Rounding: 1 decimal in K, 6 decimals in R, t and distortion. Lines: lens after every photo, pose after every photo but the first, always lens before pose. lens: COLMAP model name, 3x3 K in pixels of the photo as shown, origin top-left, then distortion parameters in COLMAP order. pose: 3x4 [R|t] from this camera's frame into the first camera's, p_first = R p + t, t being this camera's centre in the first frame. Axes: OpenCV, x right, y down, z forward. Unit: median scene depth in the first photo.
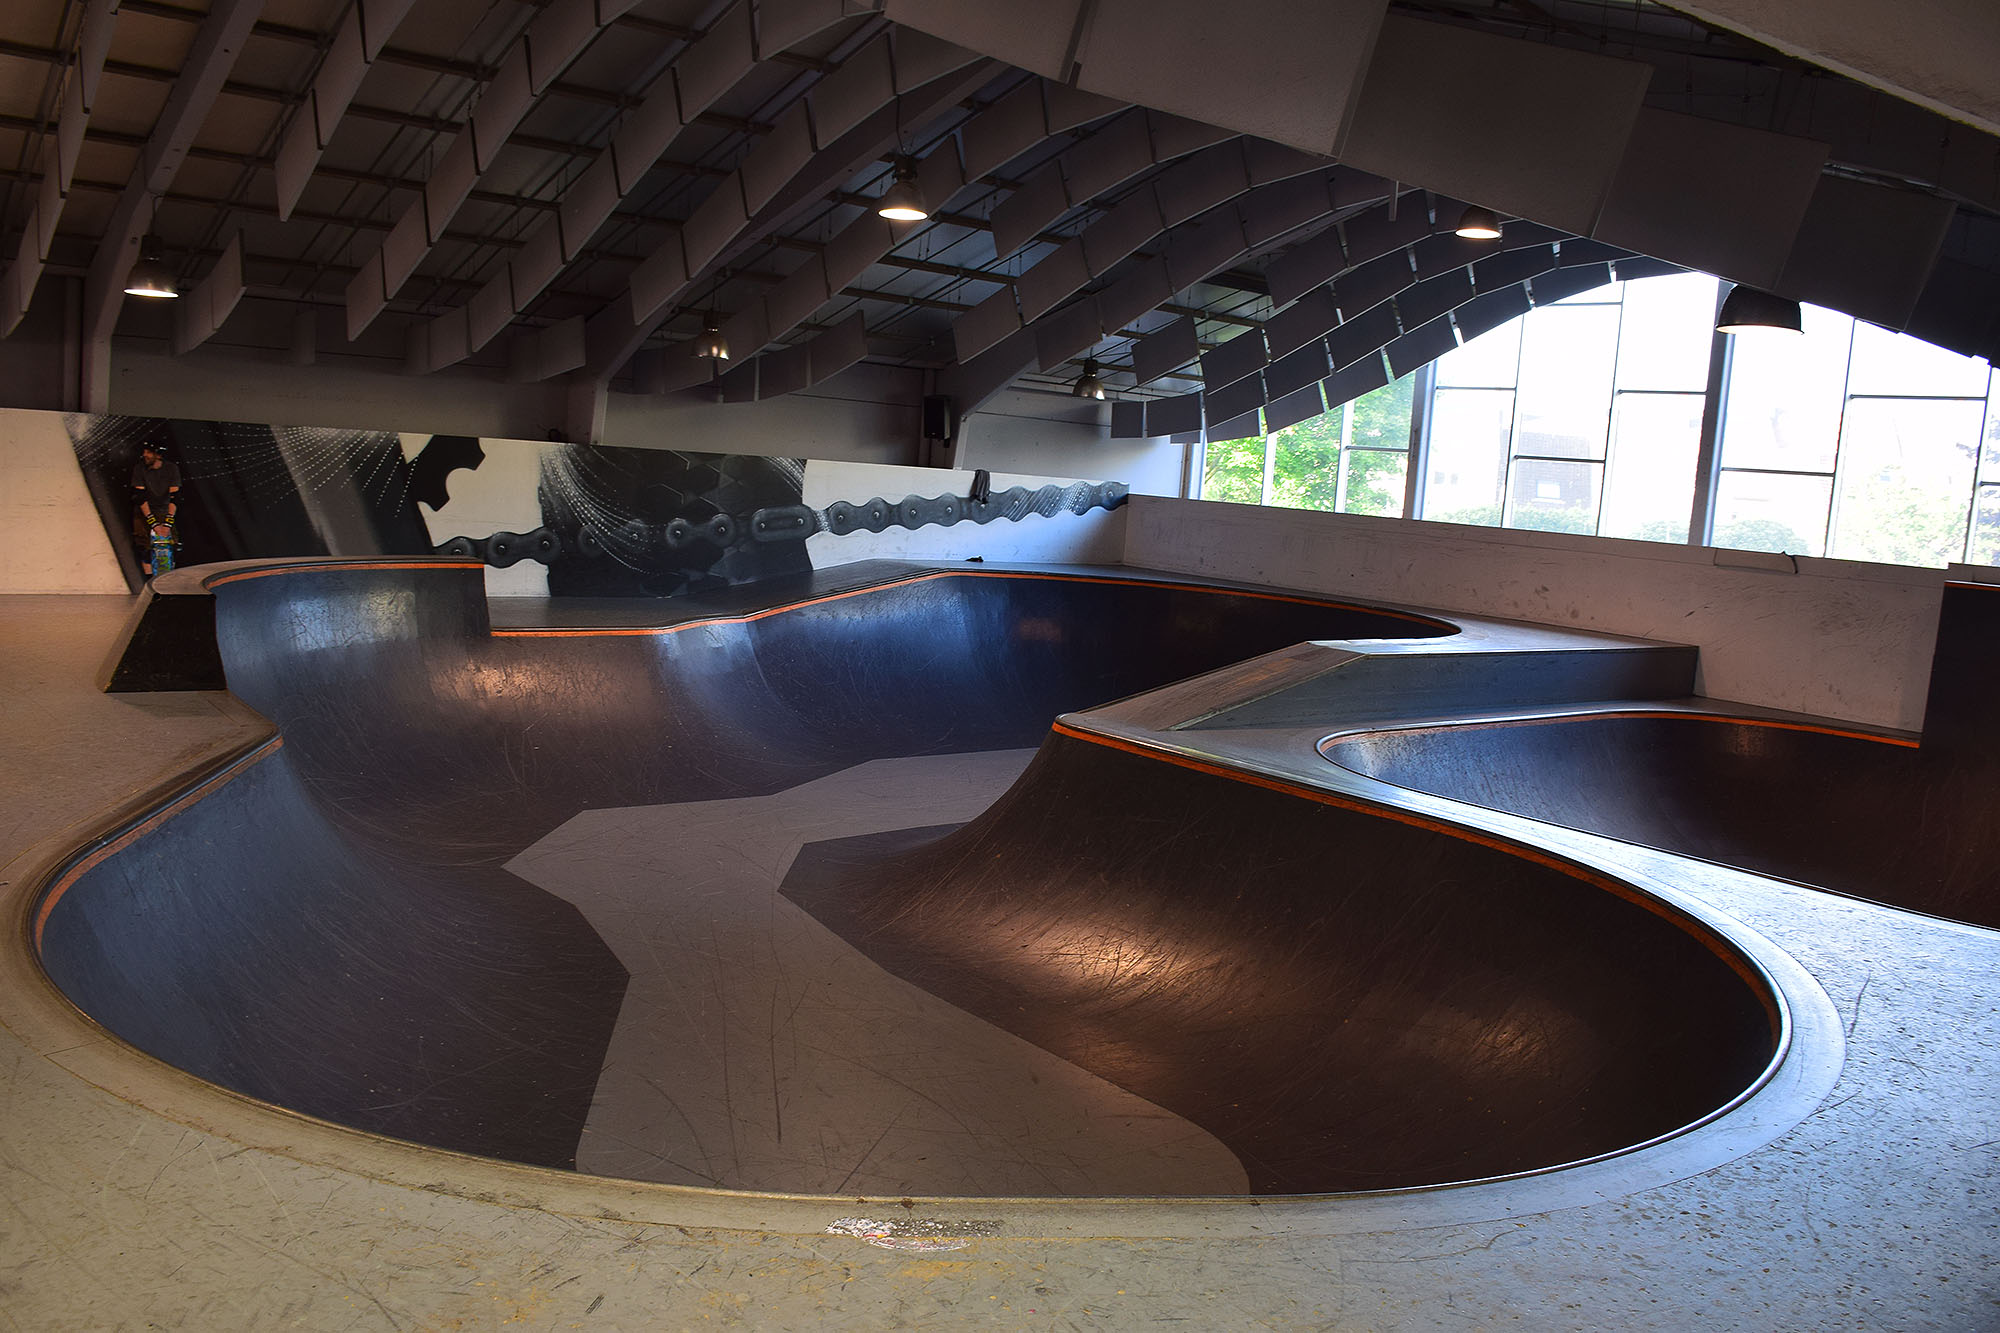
lens RADIAL K [[1584.3, 0, 1000.0], [0, 1584.3, 666.5], [0, 0, 1]] dist [-0.101602, 0.006222]
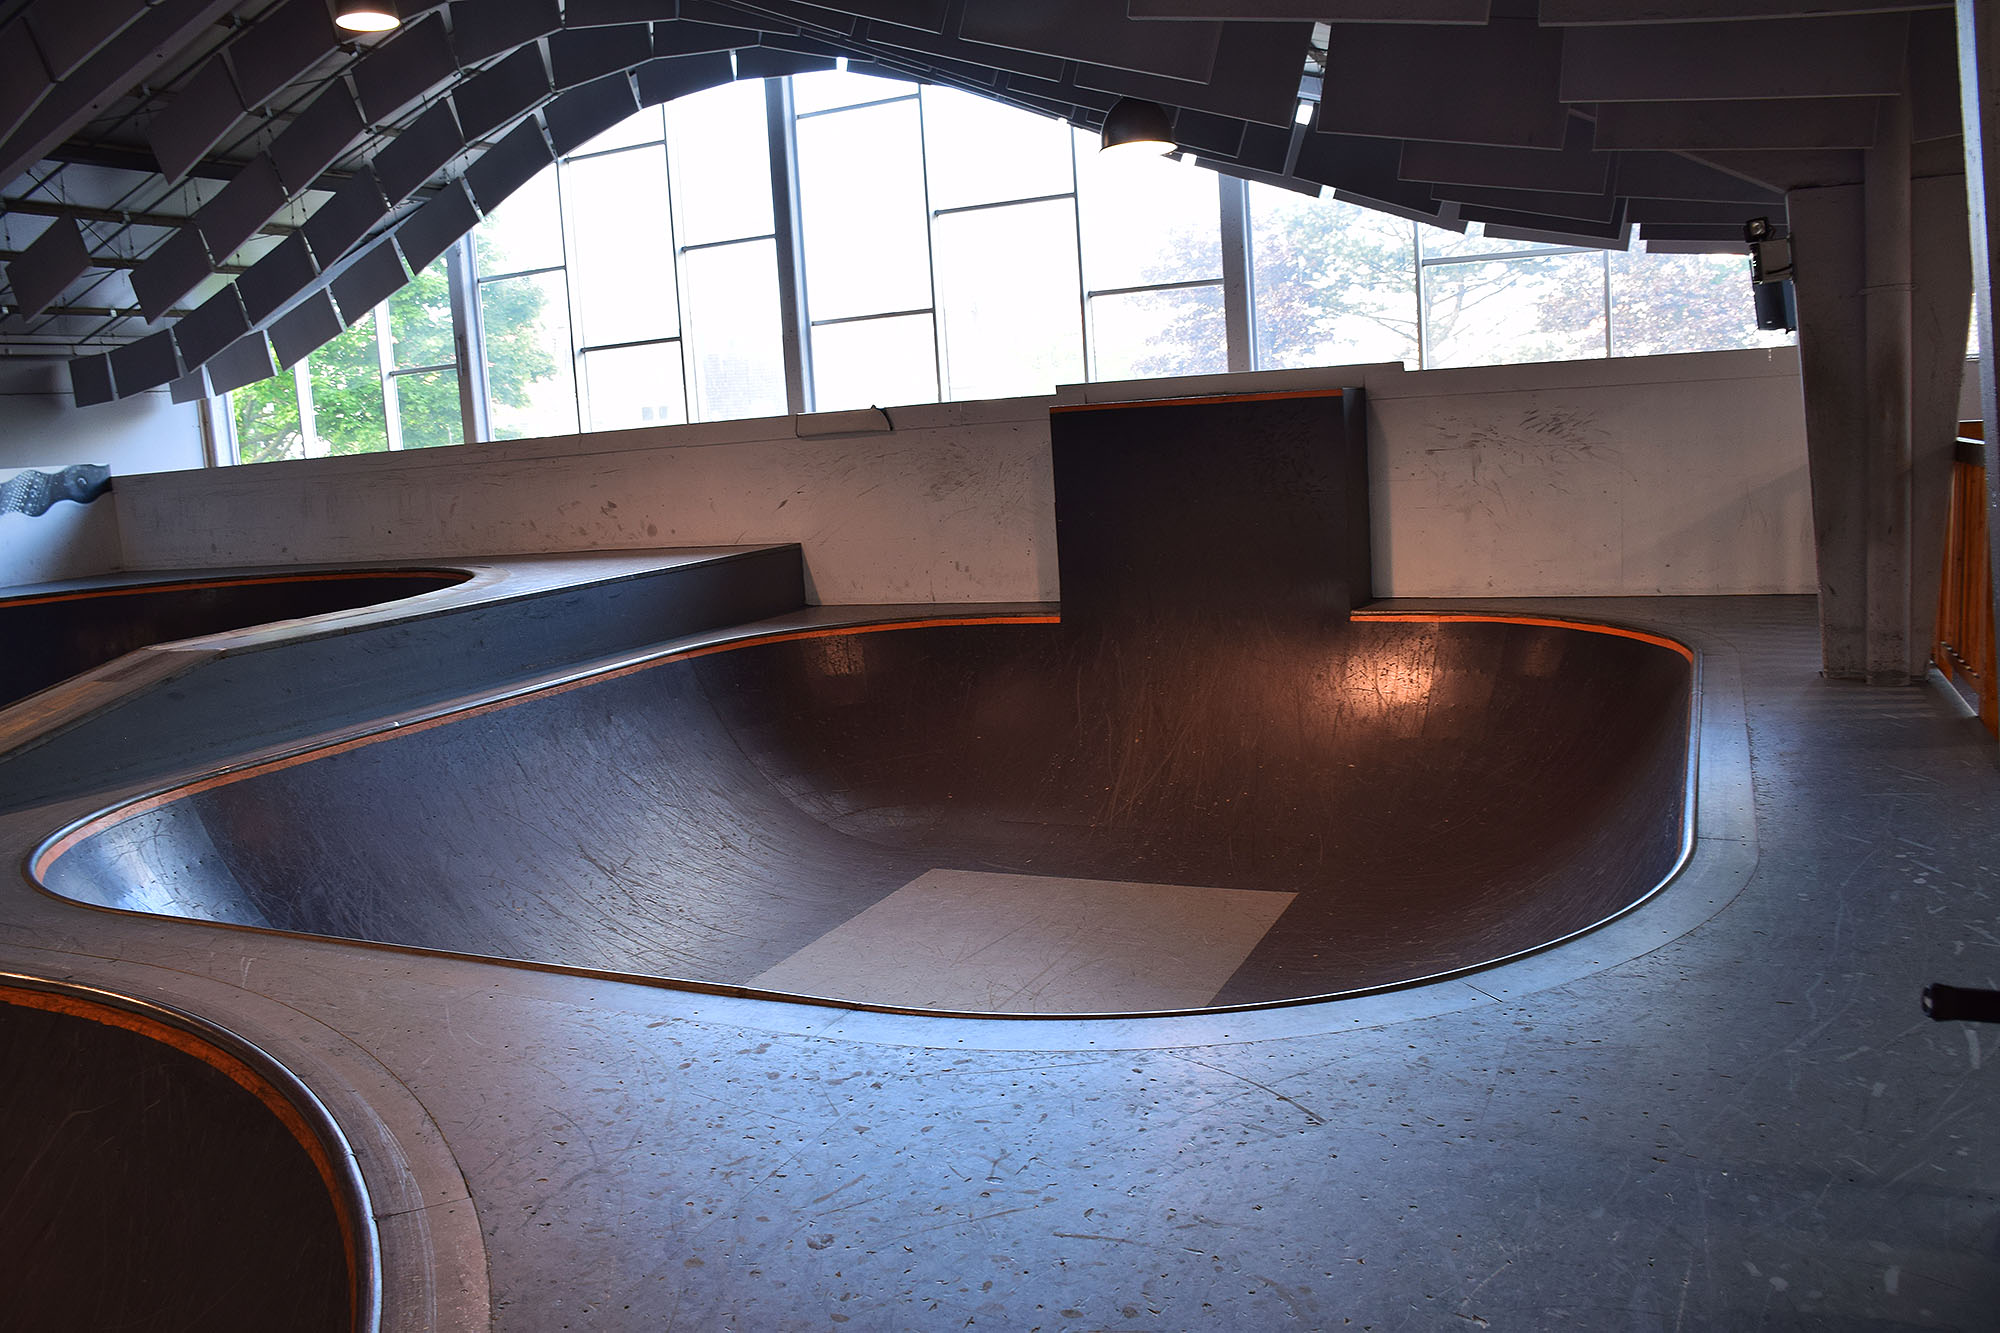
lens RADIAL K [[1584.3, 0, 1000.0], [0, 1584.3, 666.5], [0, 0, 1]] dist [-0.101602, 0.006222]
pose [[0.889296, -0.200134, 0.411217, 0.176528], [0.187962, 0.979657, 0.070300, 0.009648], [-0.416921, 0.014776, 0.908823, 0.204504]]
